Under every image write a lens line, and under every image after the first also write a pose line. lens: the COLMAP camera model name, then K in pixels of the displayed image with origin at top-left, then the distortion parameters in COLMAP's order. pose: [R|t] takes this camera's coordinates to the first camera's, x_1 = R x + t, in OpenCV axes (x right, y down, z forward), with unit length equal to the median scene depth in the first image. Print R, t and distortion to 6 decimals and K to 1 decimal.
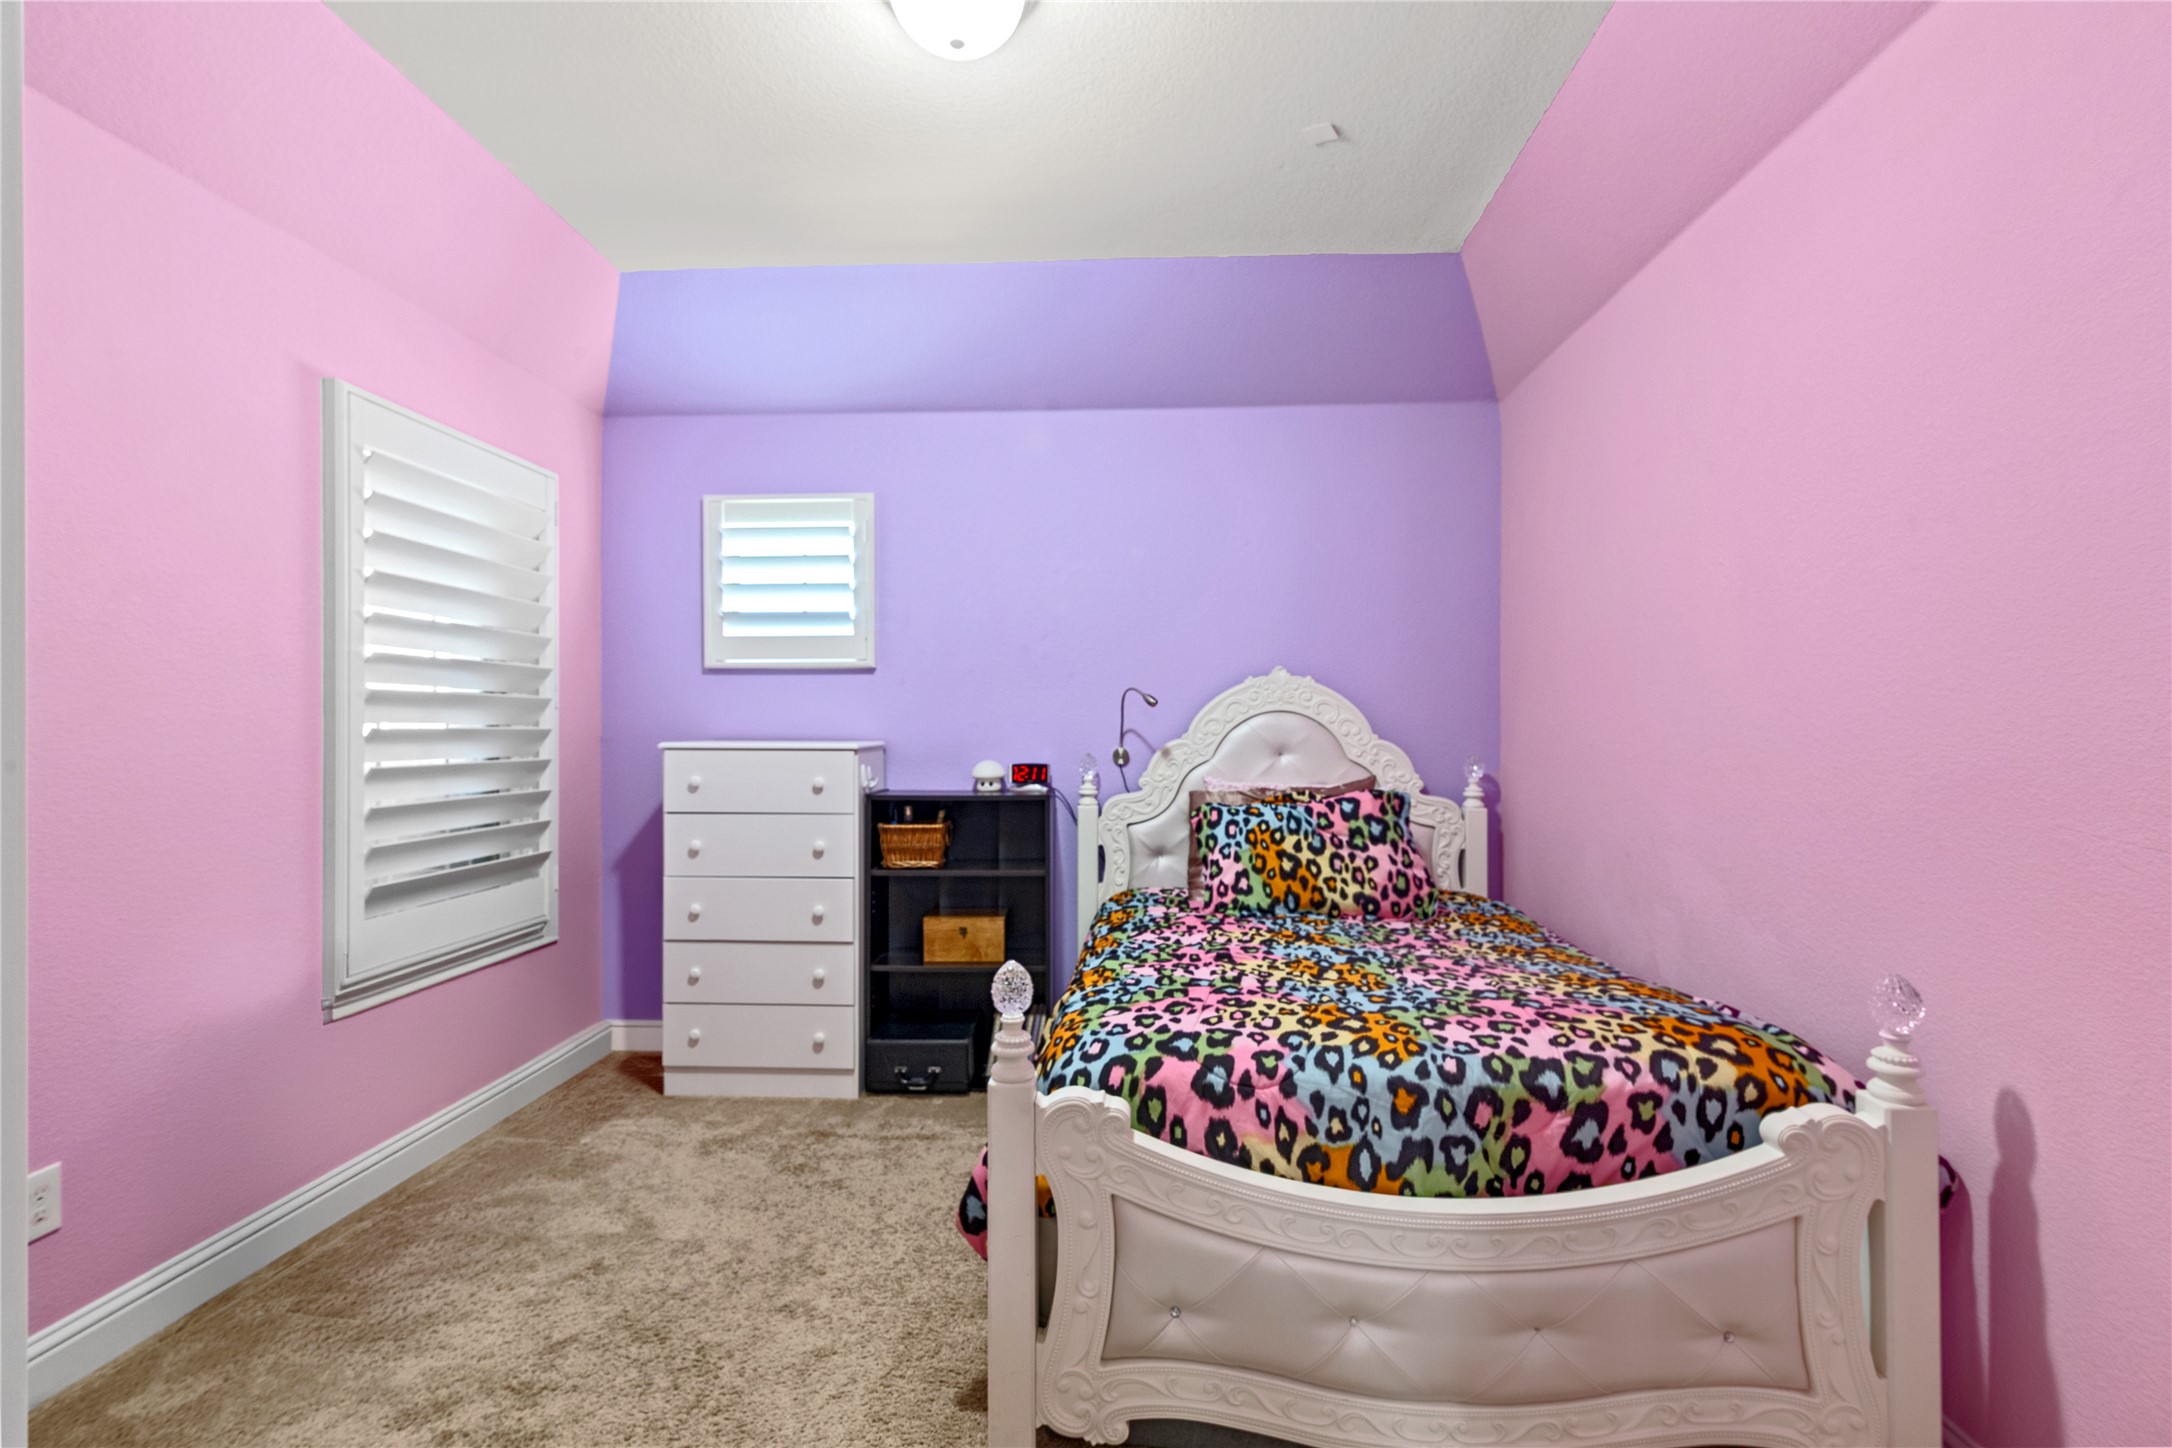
lens RADIAL K [[1048.3, 0, 1088.5], [0, 1048.3, 752.1], [0, 0, 1]] dist [0.011846, -0.000012]
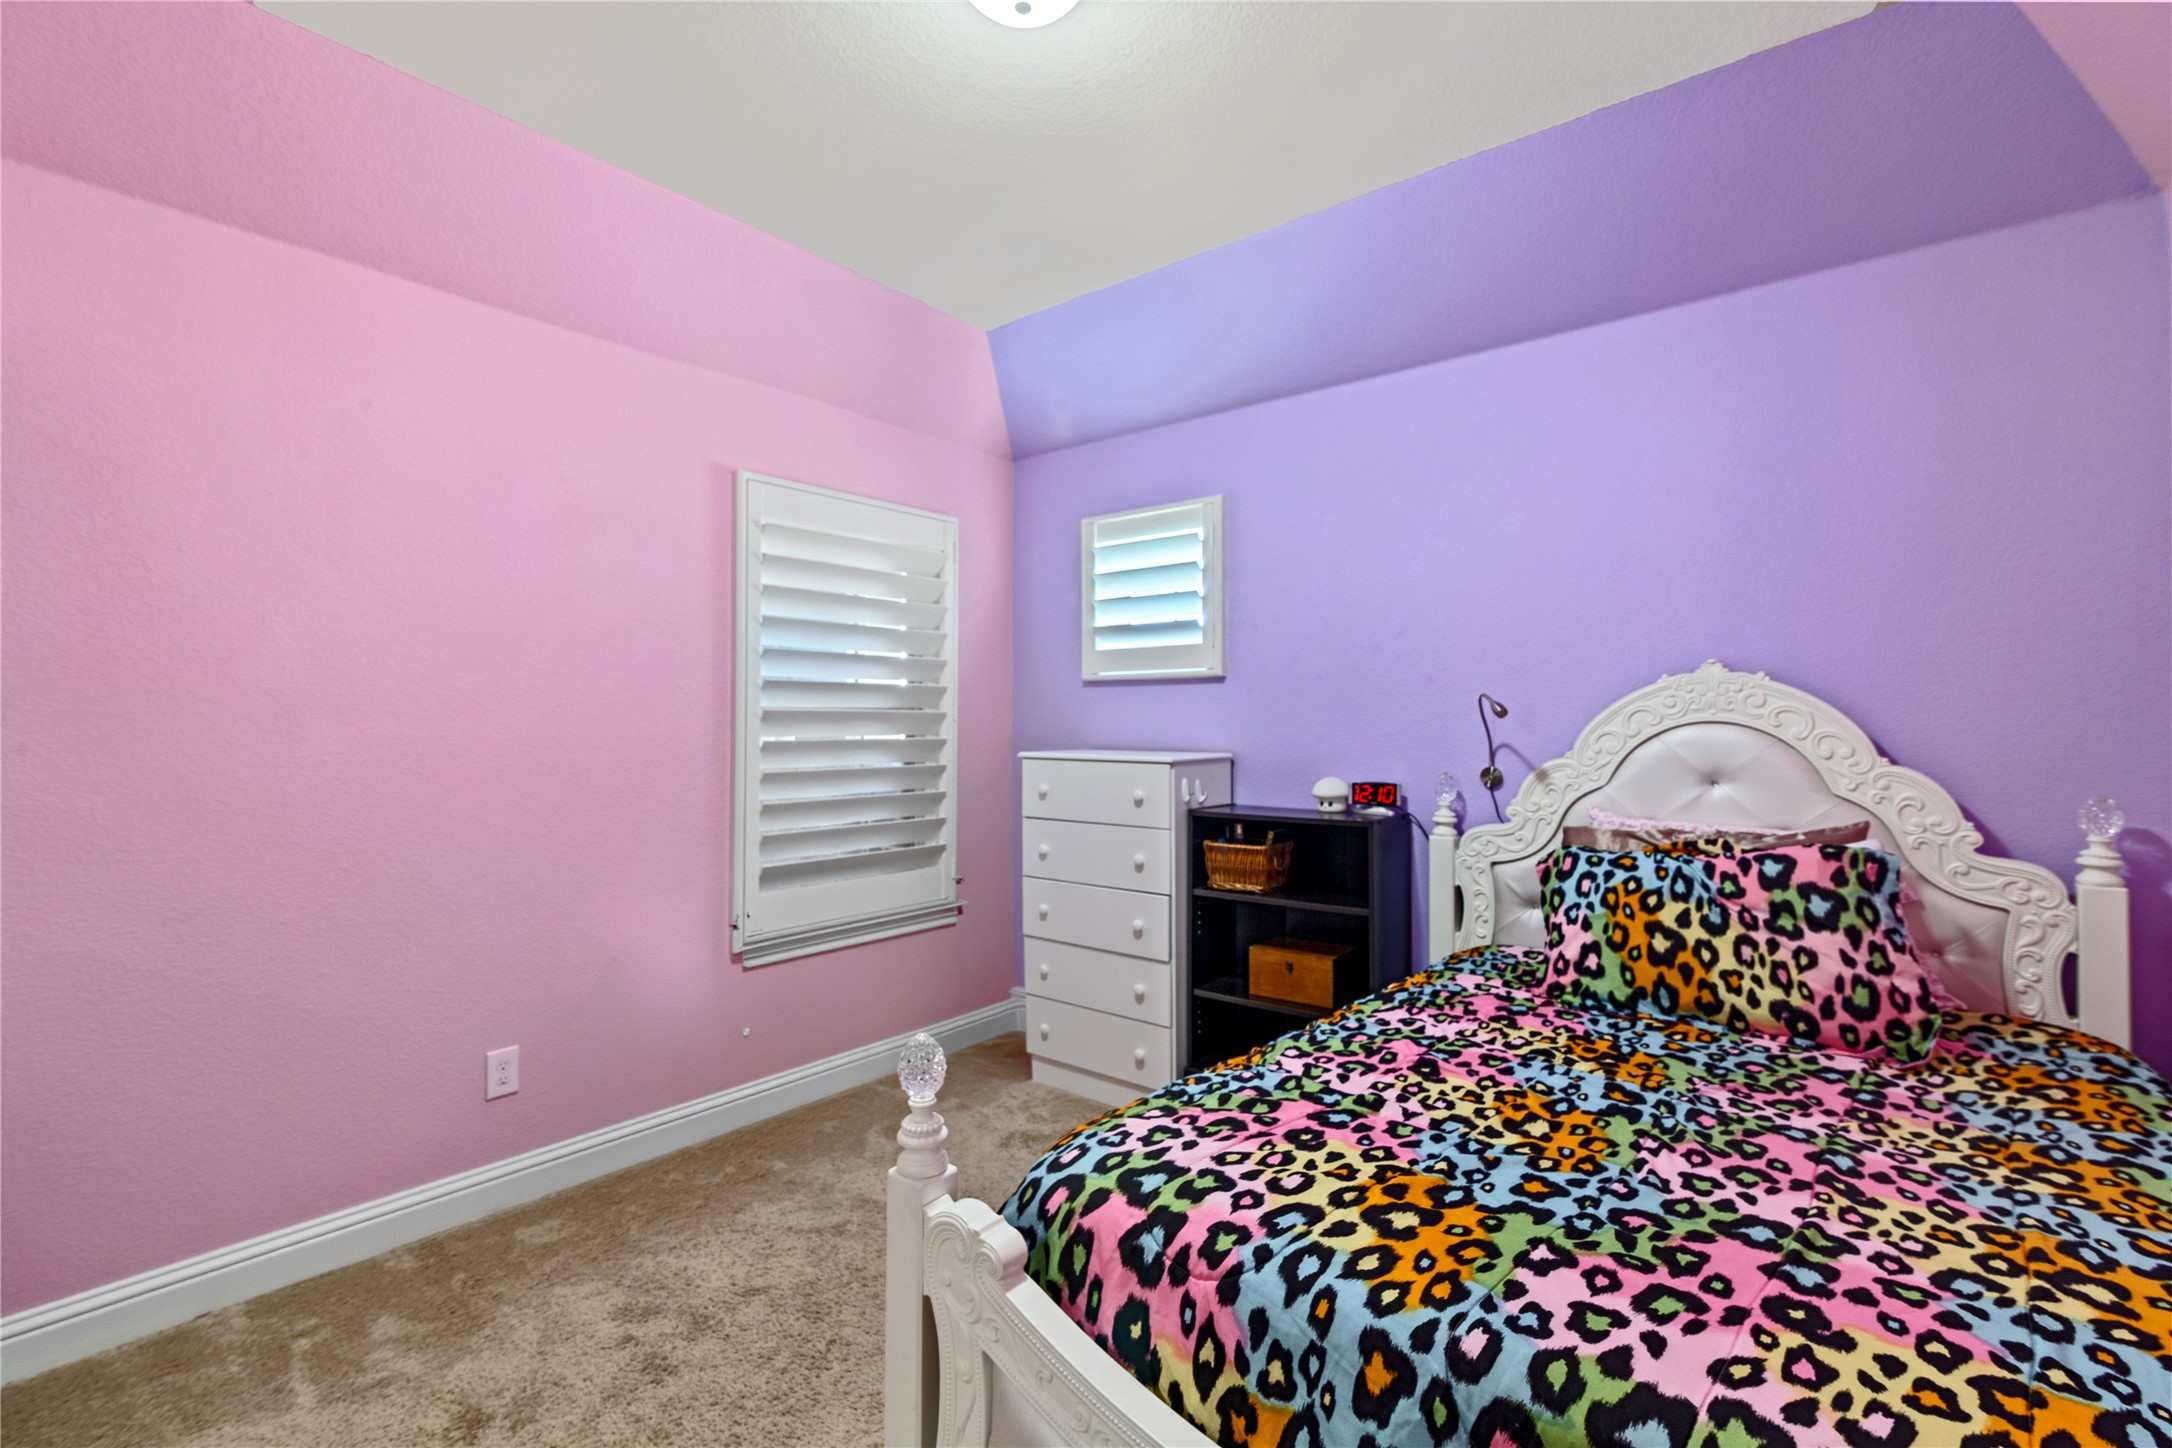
lens RADIAL K [[1003.6, 0, 1086.0], [0, 1003.6, 724.0], [0, 0, 1]] dist [0.007075, -0.000803]
pose [[0.796434, 0.001255, -0.604724, 0.288832], [-0.012889, 0.999806, -0.014901, -0.024839], [0.604588, 0.019662, 0.796295, 0.224753]]
